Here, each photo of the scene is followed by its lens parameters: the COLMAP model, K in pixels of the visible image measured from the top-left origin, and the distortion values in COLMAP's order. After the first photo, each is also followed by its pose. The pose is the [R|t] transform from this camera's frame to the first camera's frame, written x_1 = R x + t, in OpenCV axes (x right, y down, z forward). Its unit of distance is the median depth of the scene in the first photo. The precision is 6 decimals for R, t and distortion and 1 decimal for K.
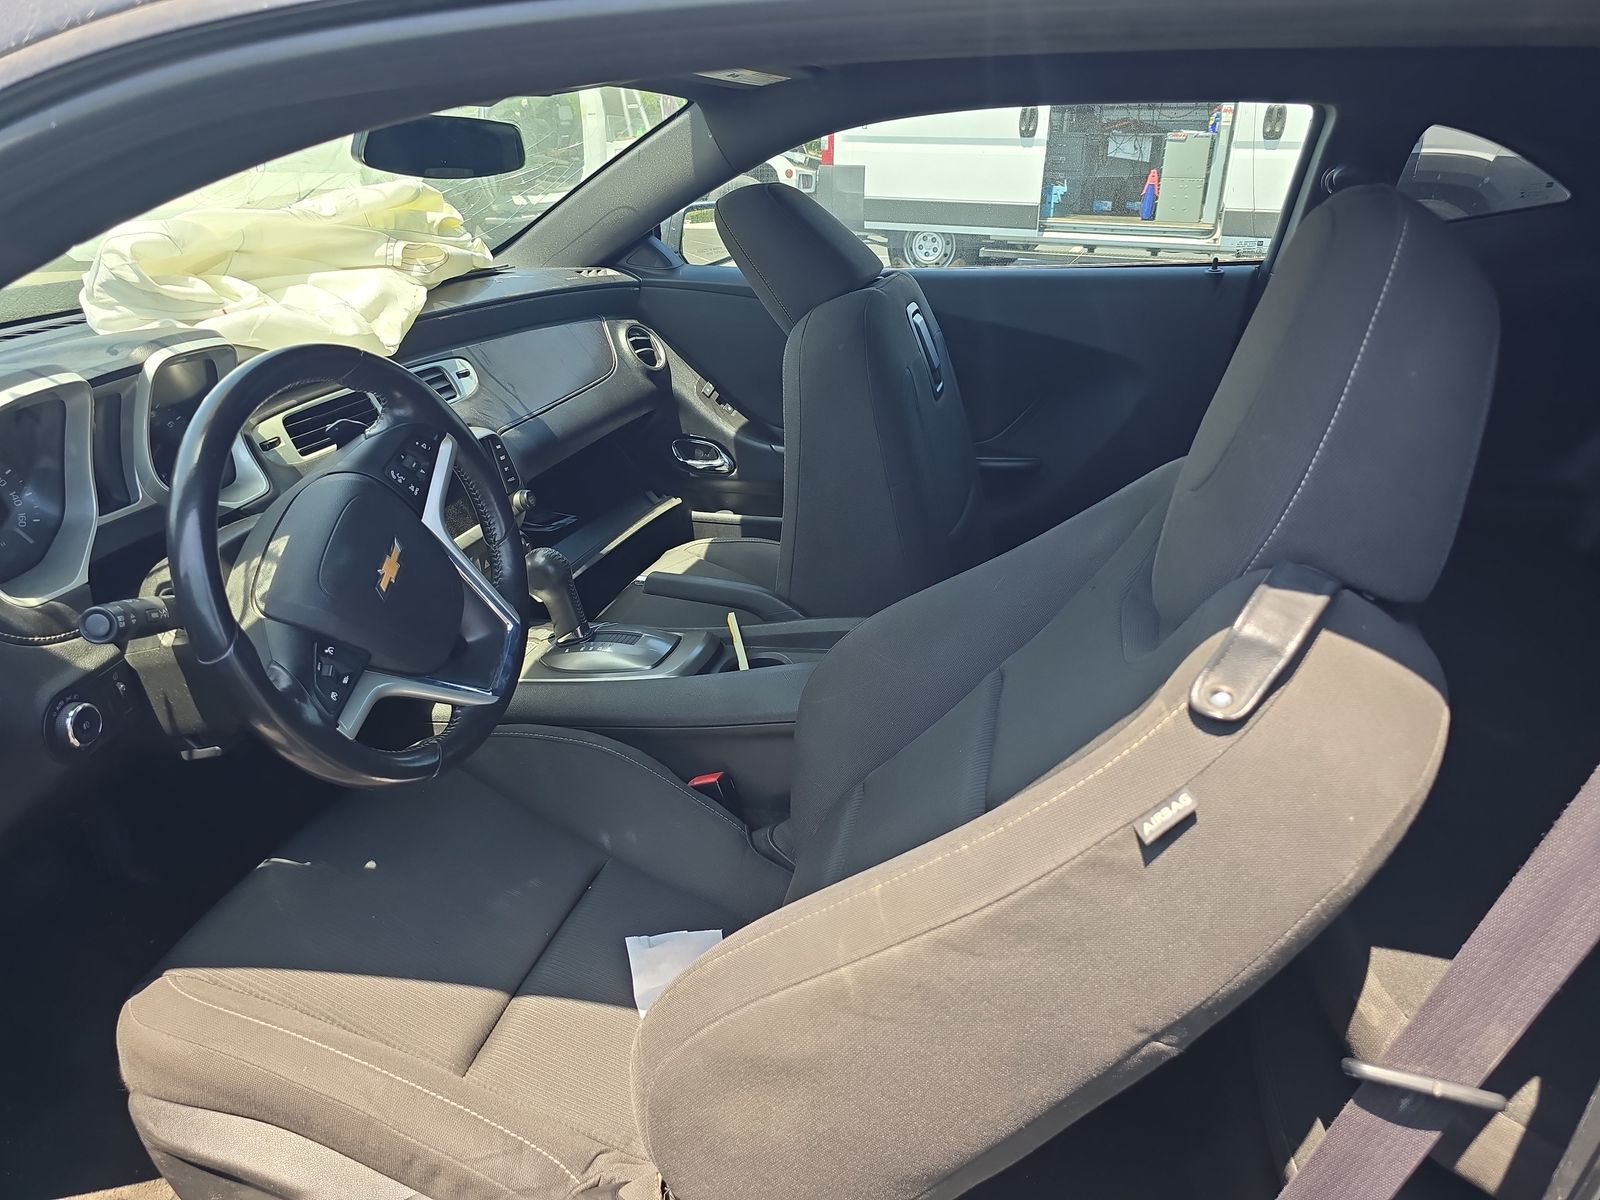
lens RADIAL K [[1130.6, 0, 800.0], [0, 1130.6, 600.0], [0, 0, 1]] dist [0.027763, -0.022876]
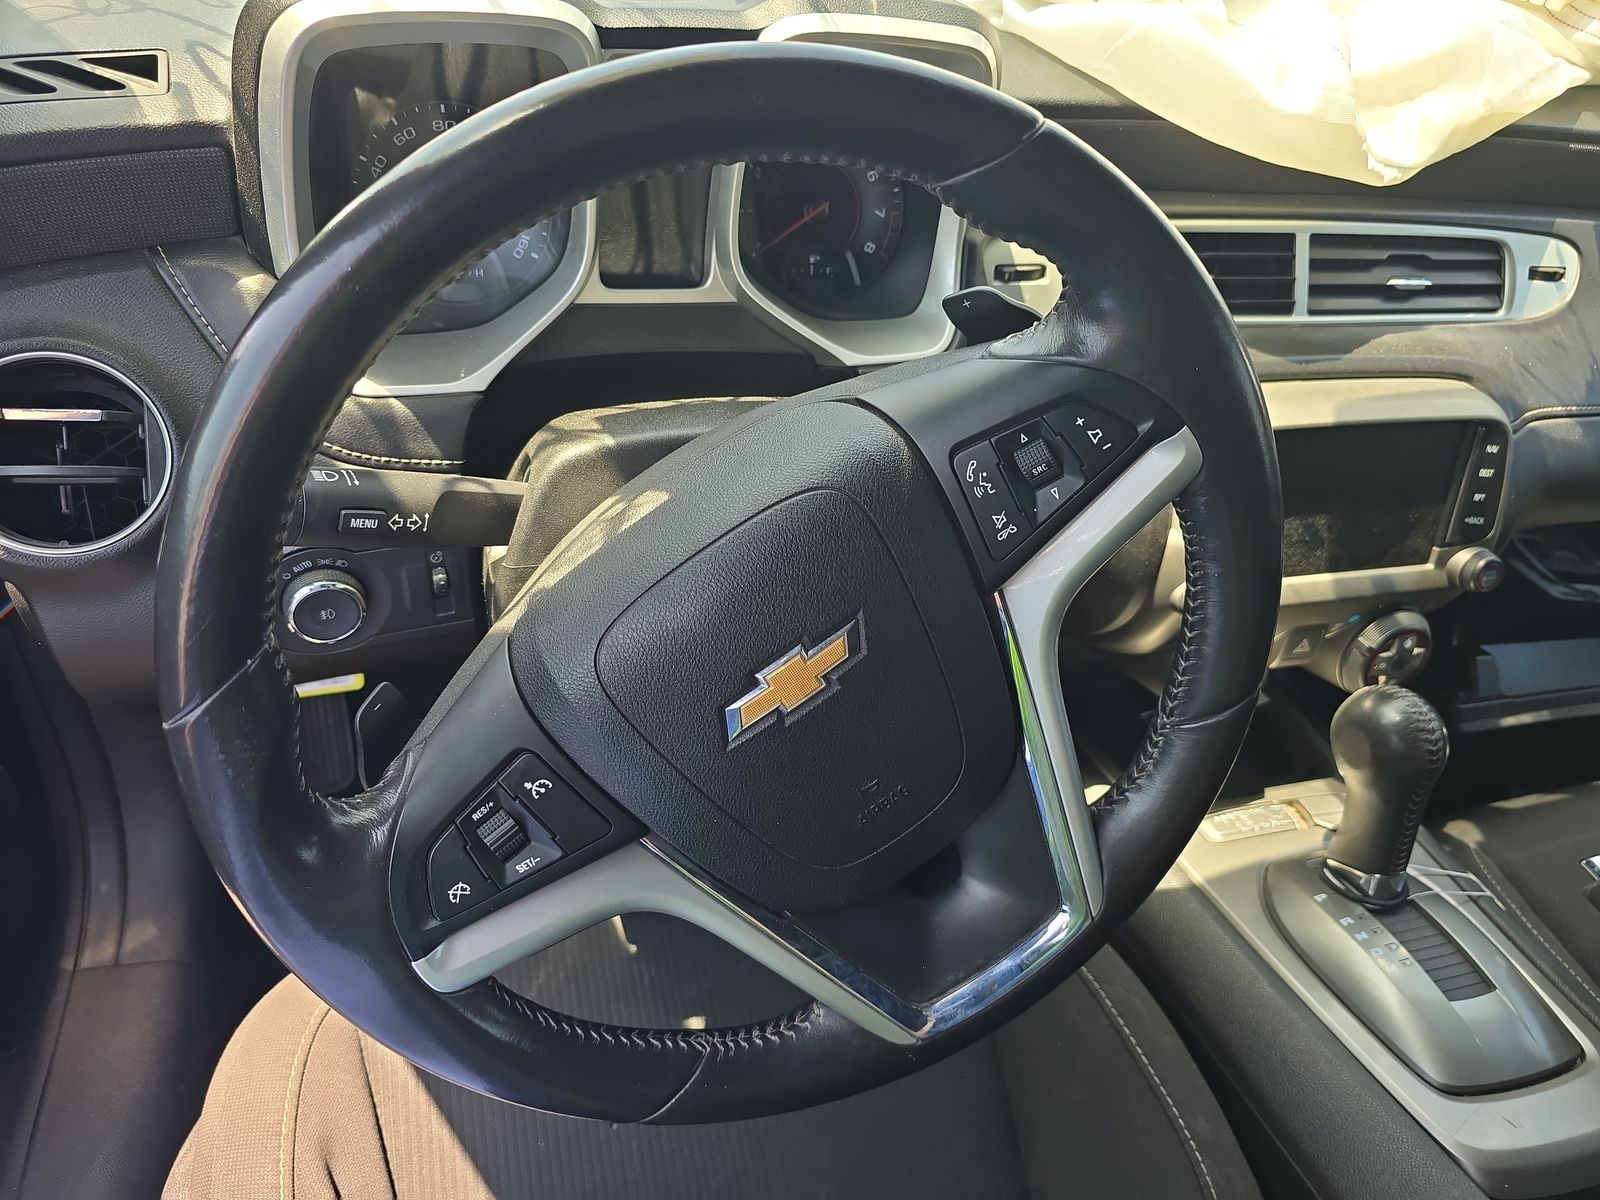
lens RADIAL K [[1130.6, 0, 800.0], [0, 1130.6, 600.0], [0, 0, 1]] dist [0.027763, -0.022876]
pose [[0.526011, 0.555914, -0.643639, -0.102881], [-0.432927, 0.826430, 0.359983, -0.169833], [0.732042, 0.089294, 0.675382, 0.629950]]
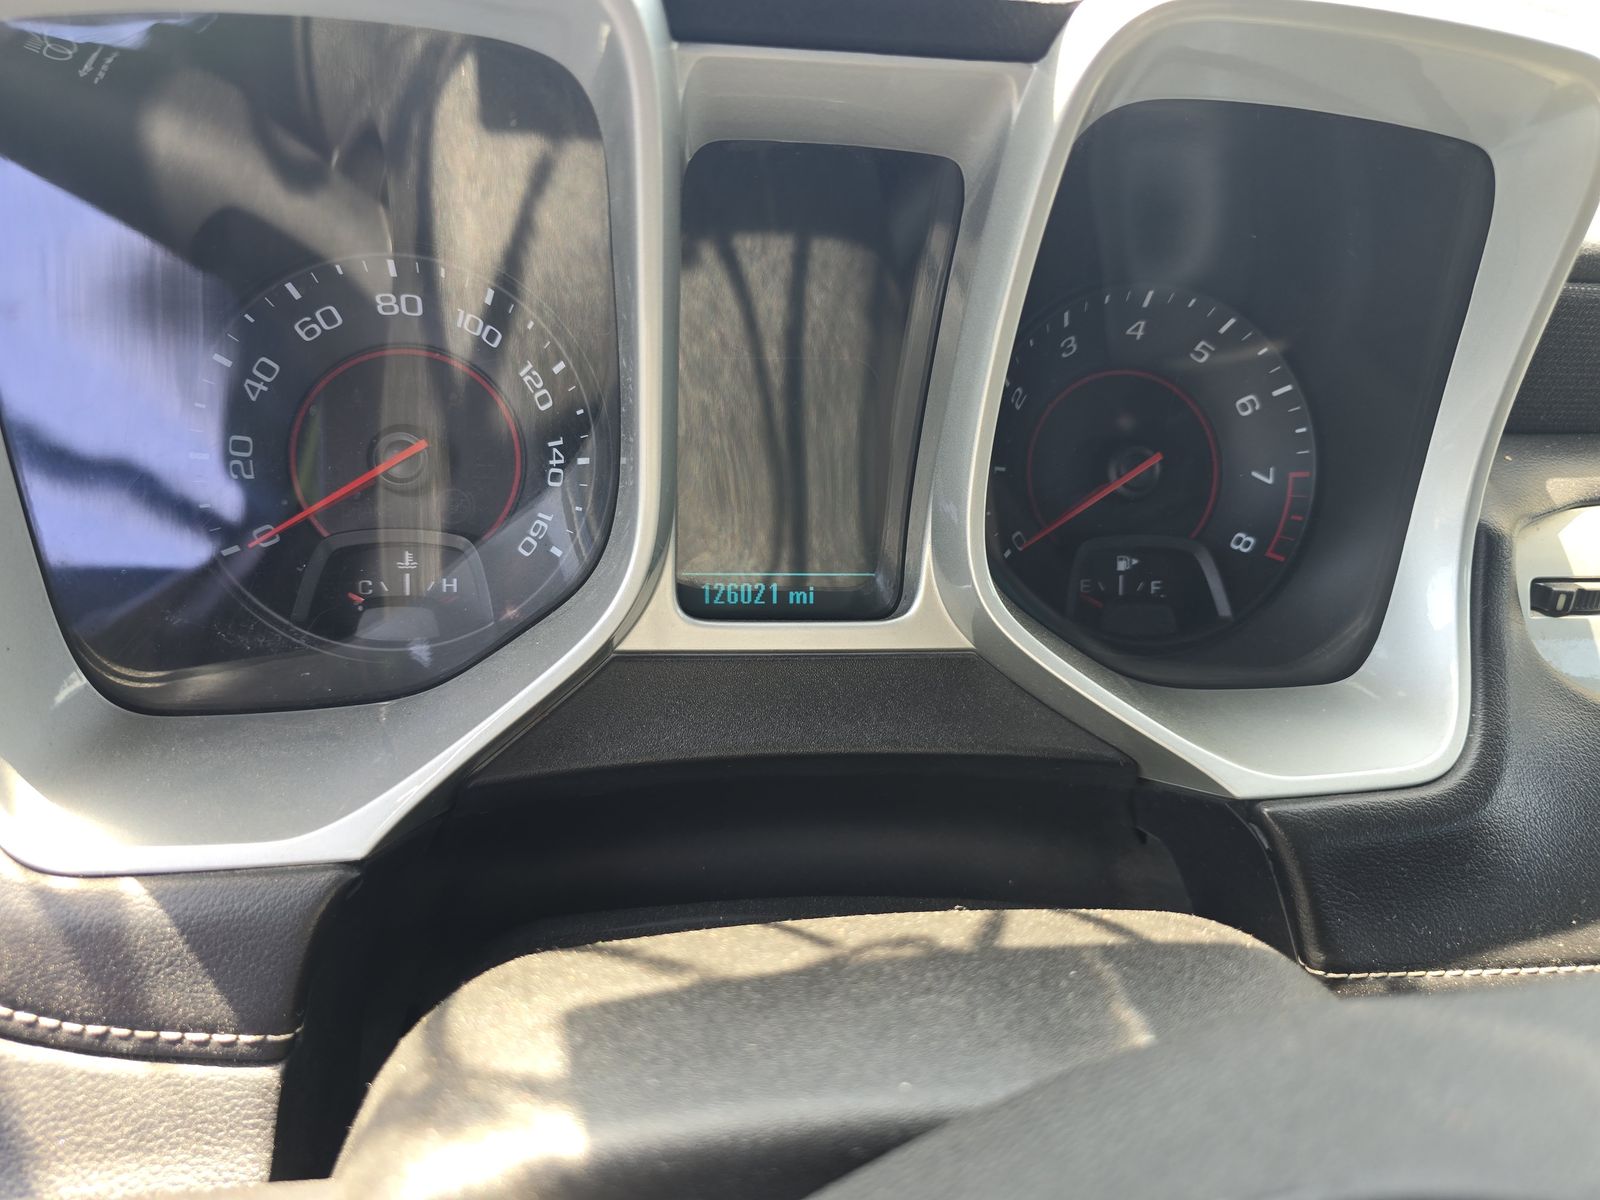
lens RADIAL K [[1130.6, 0, 800.0], [0, 1130.6, 600.0], [0, 0, 1]] dist [0.027763, -0.022876]
pose [[0.393094, 0.364096, -0.844341, -0.349041], [-0.417169, 0.888936, 0.189108, -0.121477], [0.819419, 0.277896, 0.501325, 0.797203]]
